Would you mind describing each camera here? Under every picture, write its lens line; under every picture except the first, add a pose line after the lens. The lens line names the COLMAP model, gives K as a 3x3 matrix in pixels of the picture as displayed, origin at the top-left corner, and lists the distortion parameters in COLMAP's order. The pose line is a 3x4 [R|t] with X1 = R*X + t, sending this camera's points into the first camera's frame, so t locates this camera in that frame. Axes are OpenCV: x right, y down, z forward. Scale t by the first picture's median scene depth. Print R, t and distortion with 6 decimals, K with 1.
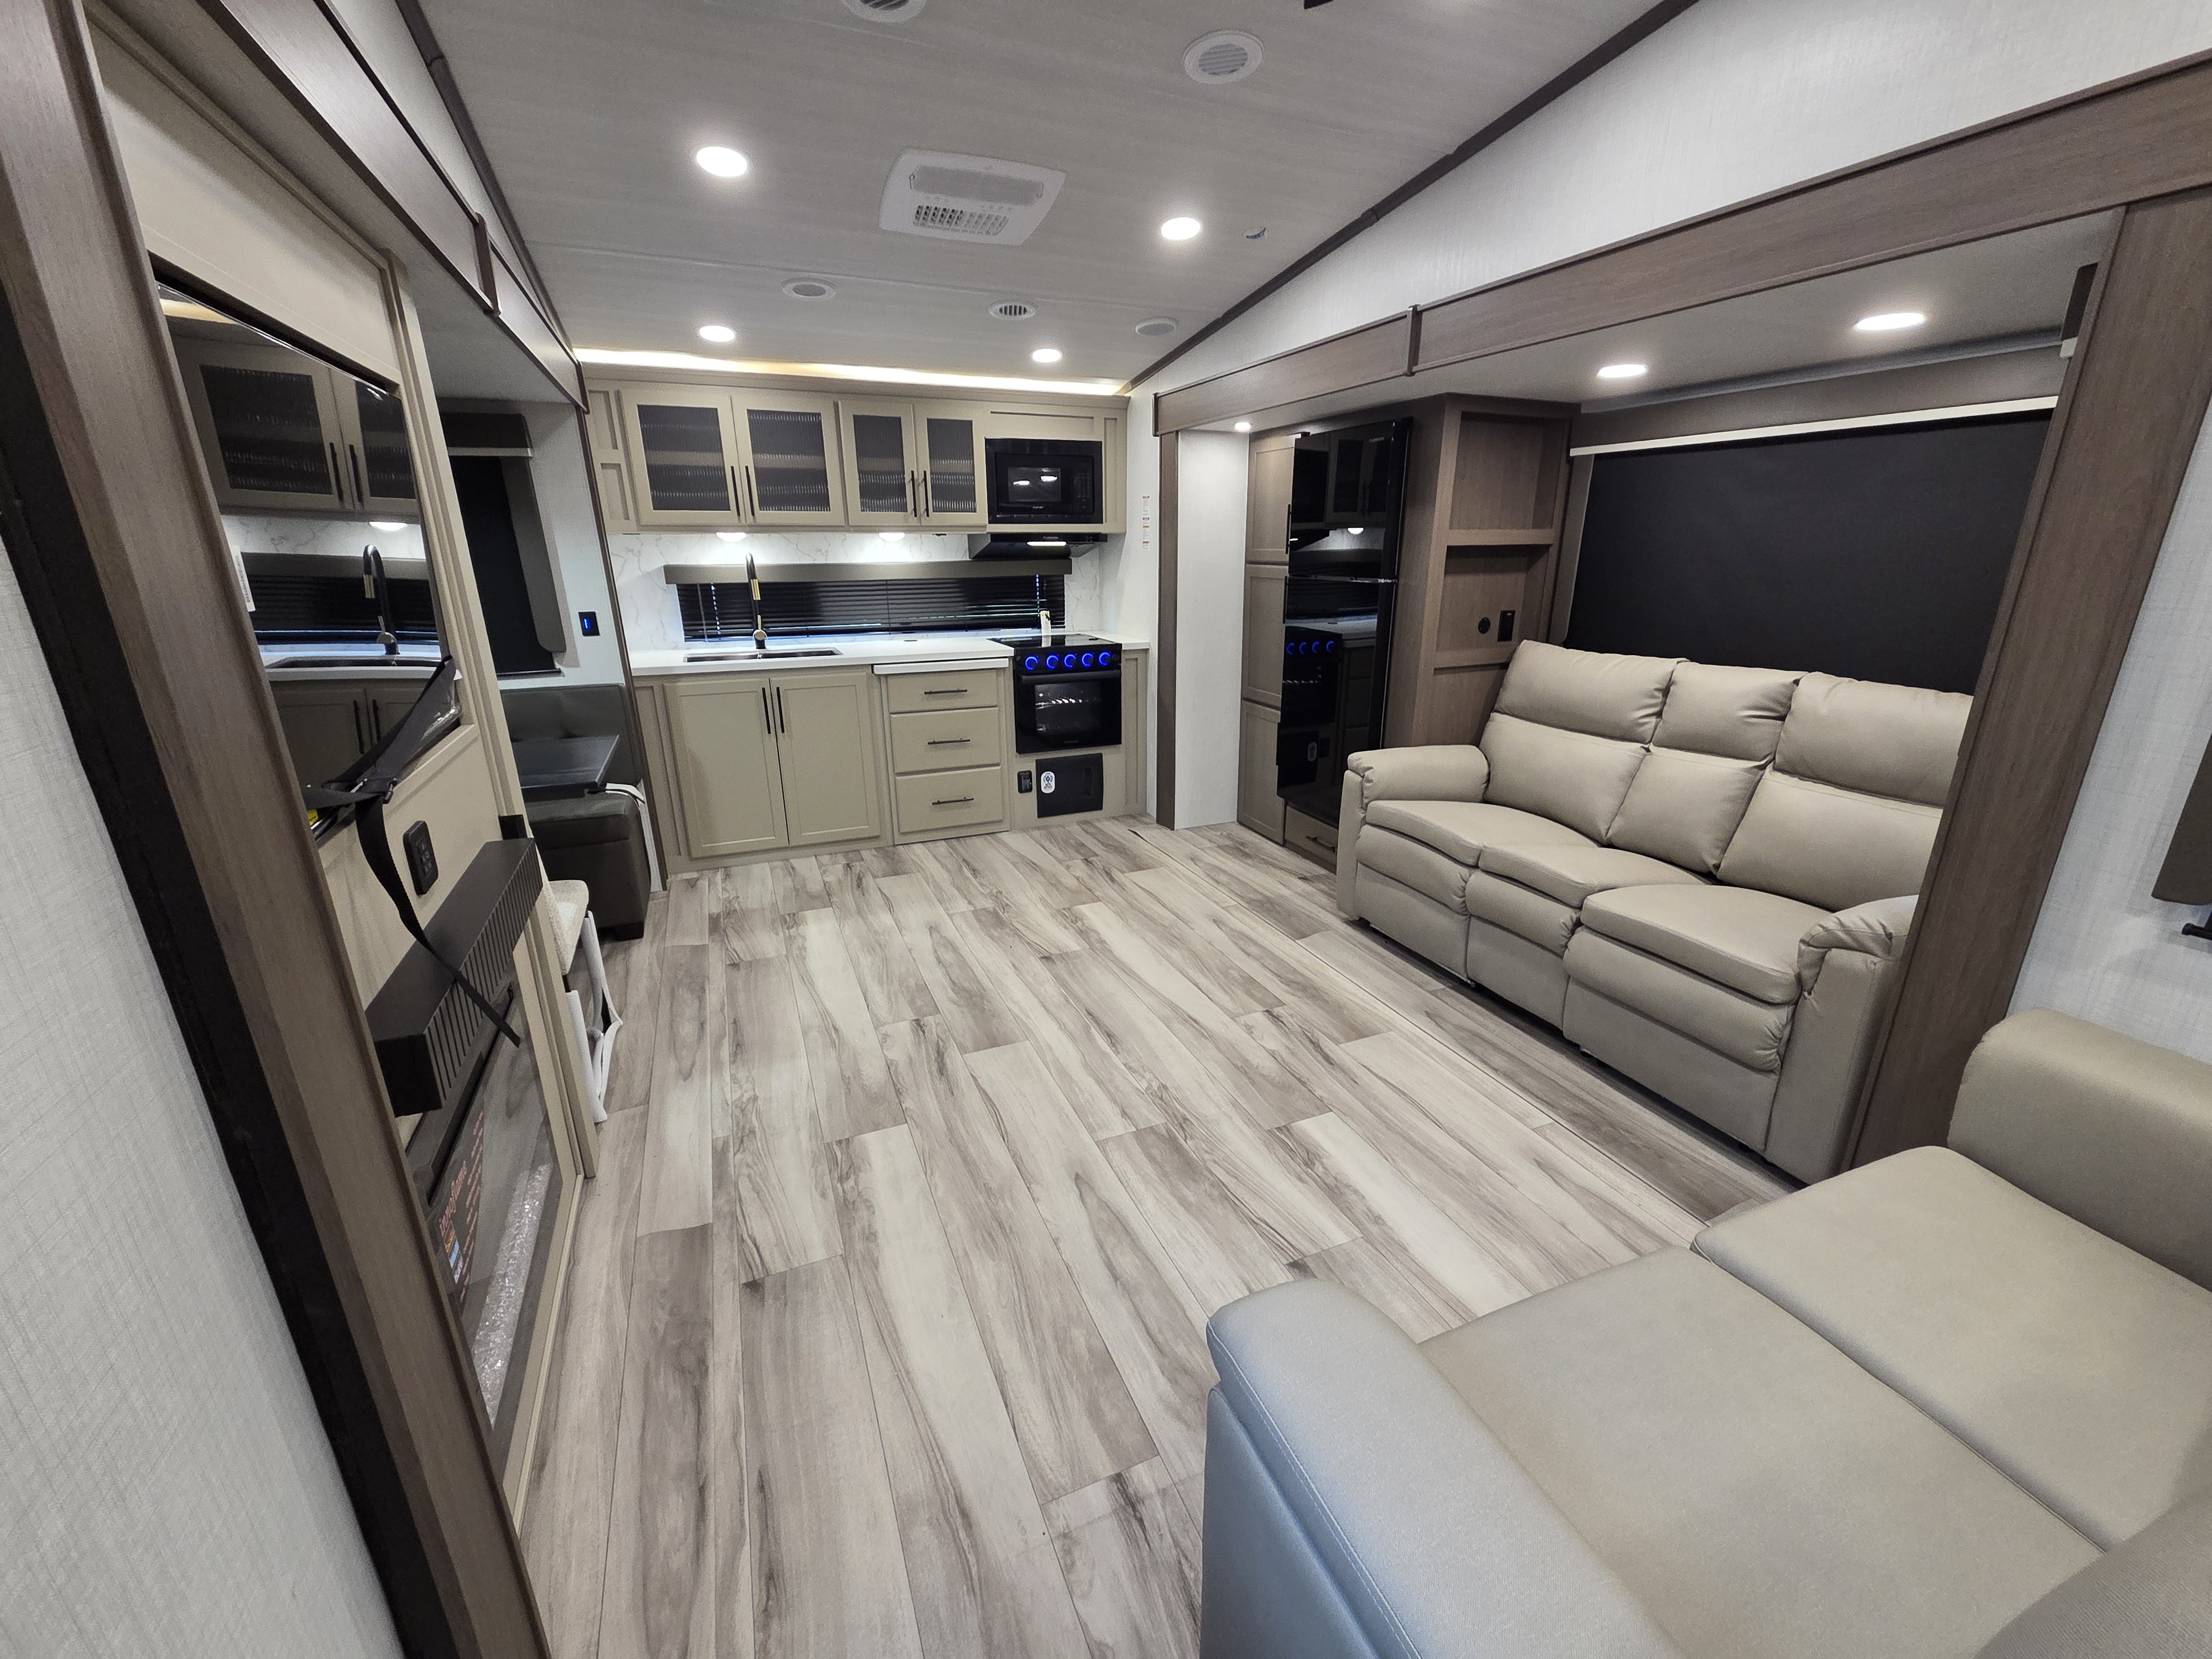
lens RADIAL K [[902.8, 0, 1102.7], [0, 902.8, 825.4], [0, 0, 1]] dist [0.000302, 0.000041]
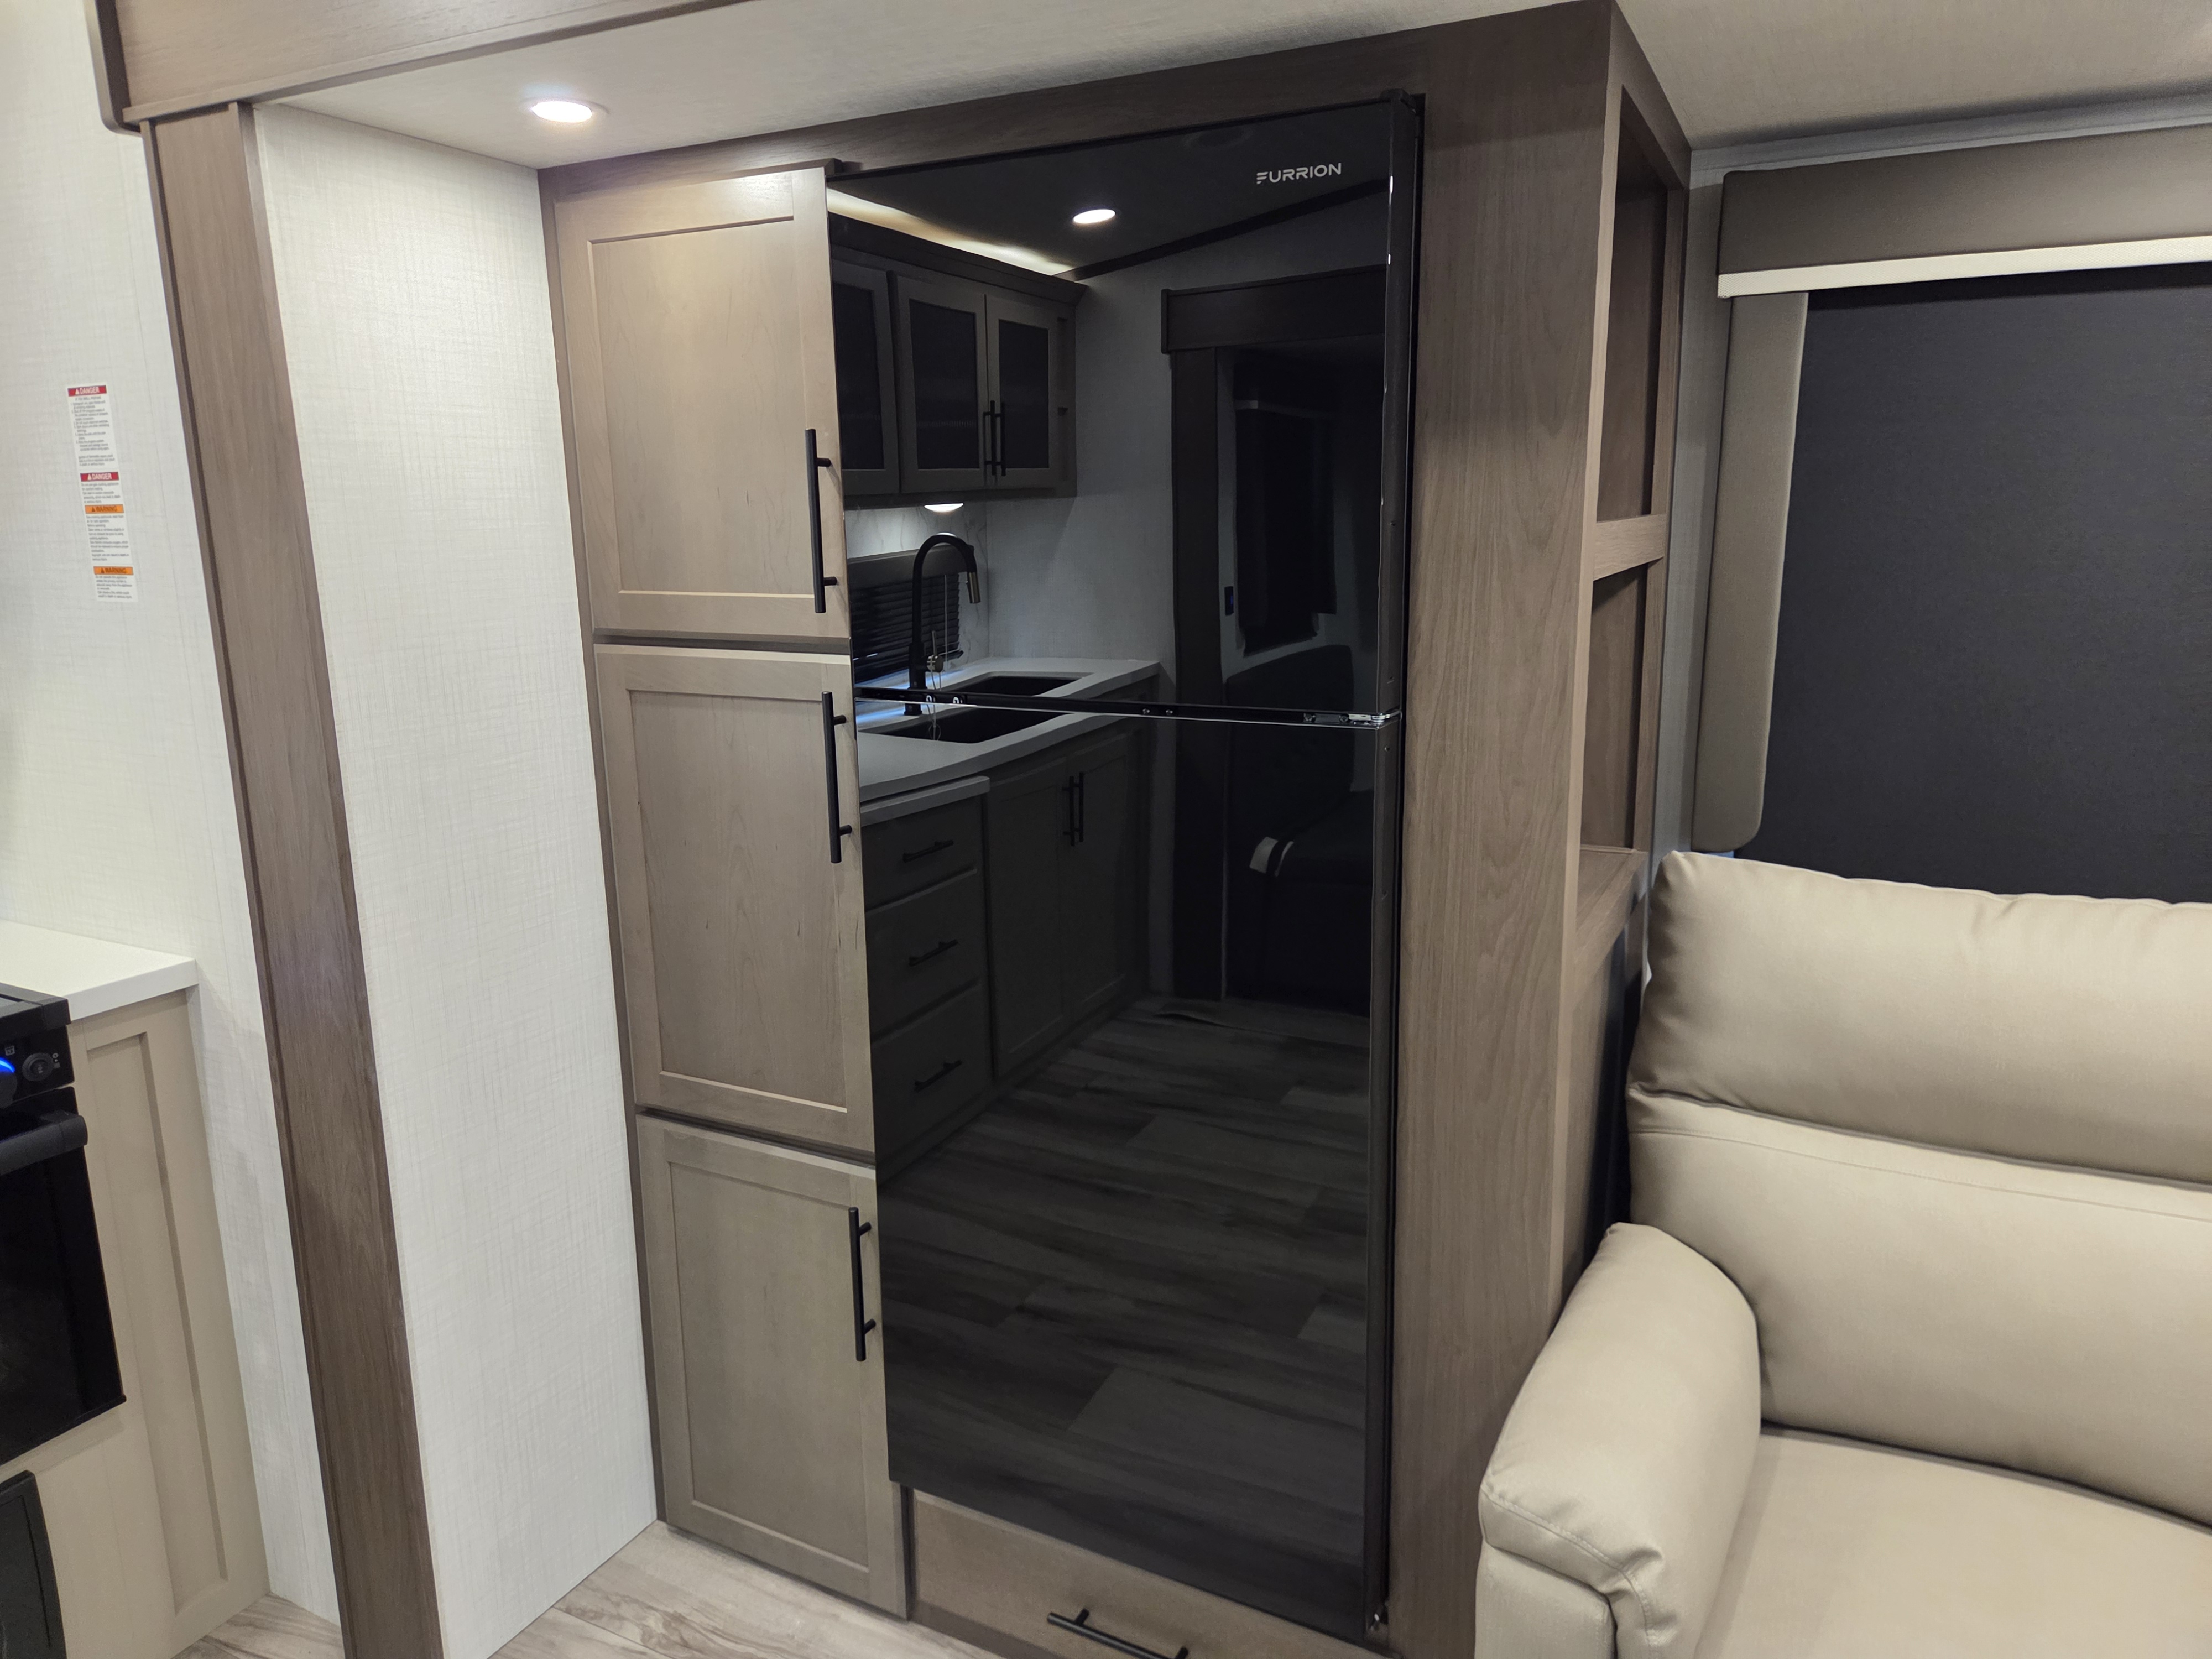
lens RADIAL K [[1472.5, 0, 1105.3], [0, 1472.5, 793.8], [0, 0, 1]] dist [0.074323, -0.076628]
pose [[0.765646, -0.127742, 0.630451, -0.015799], [0.205461, 0.977309, -0.051499, -0.284728], [-0.609567, 0.168963, 0.774519, 0.848778]]
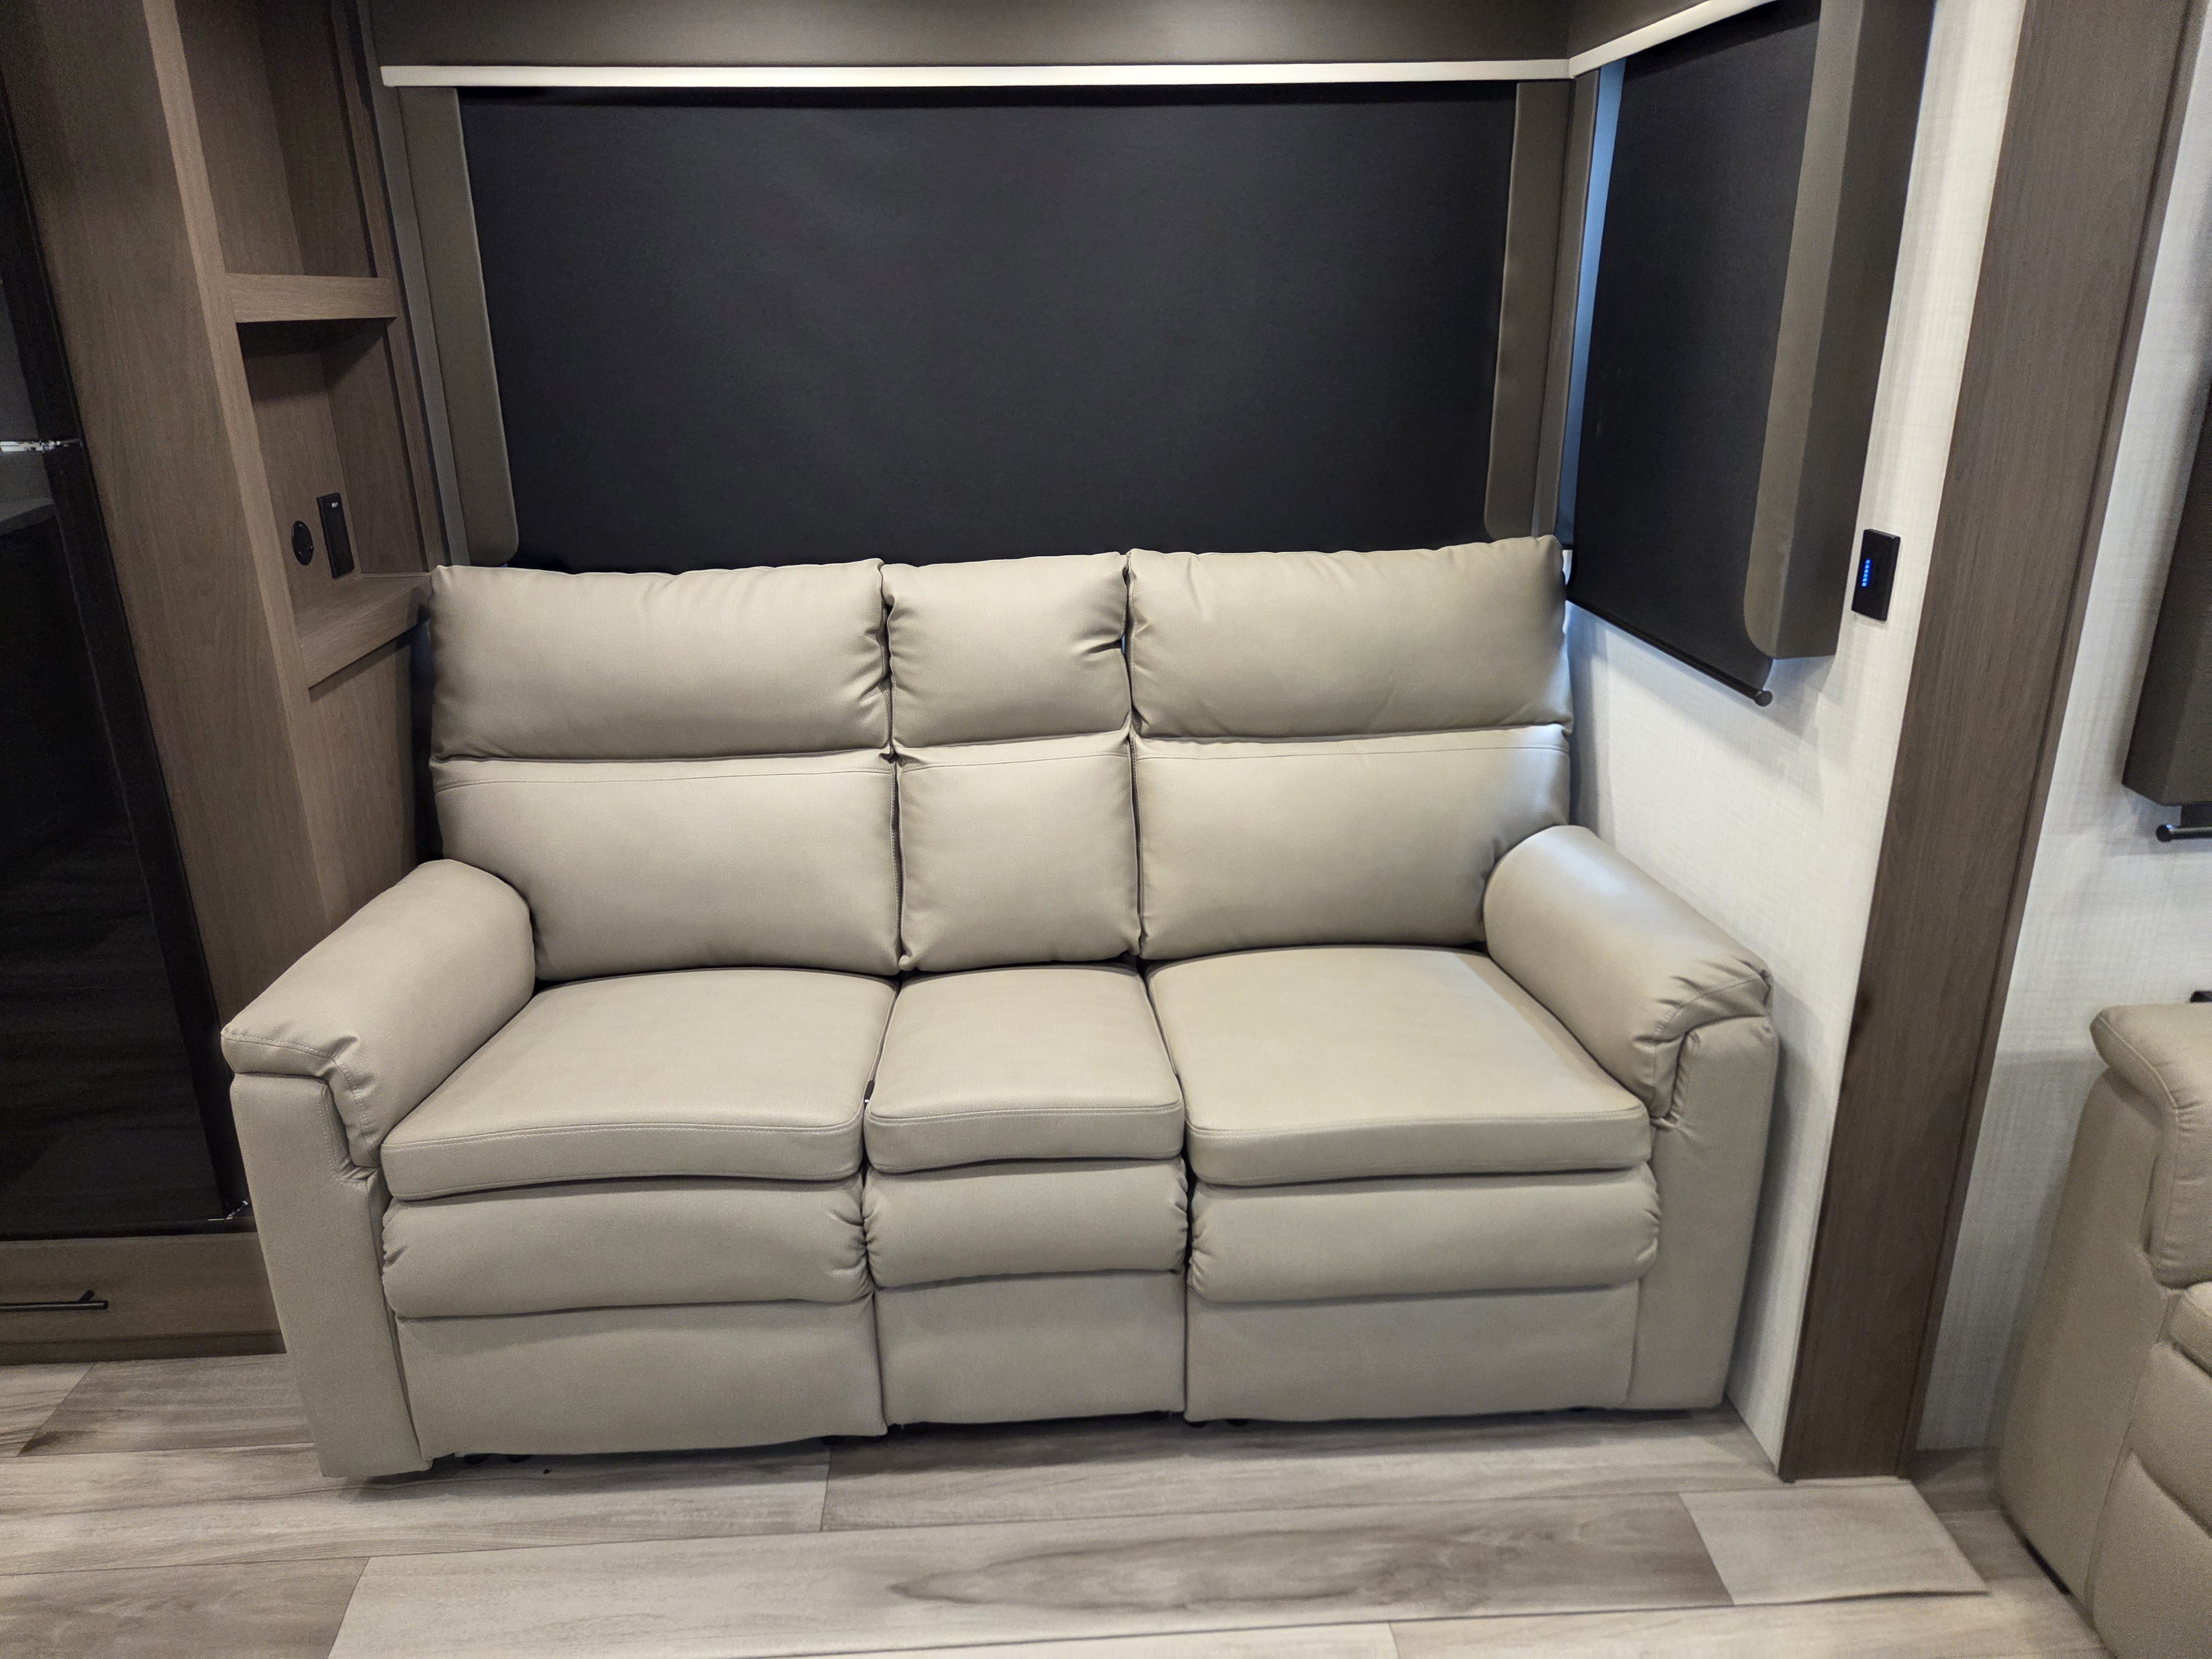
lens RADIAL K [[1509.4, 0, 1099.5], [0, 1509.4, 829.8], [0, 0, 1]] dist [0.083805, -0.072768]
pose [[0.332502, -0.309928, 0.890723, -0.074538], [0.295180, 0.931207, 0.213826, -0.186654], [-0.895718, 0.191826, 0.401113, 0.596909]]
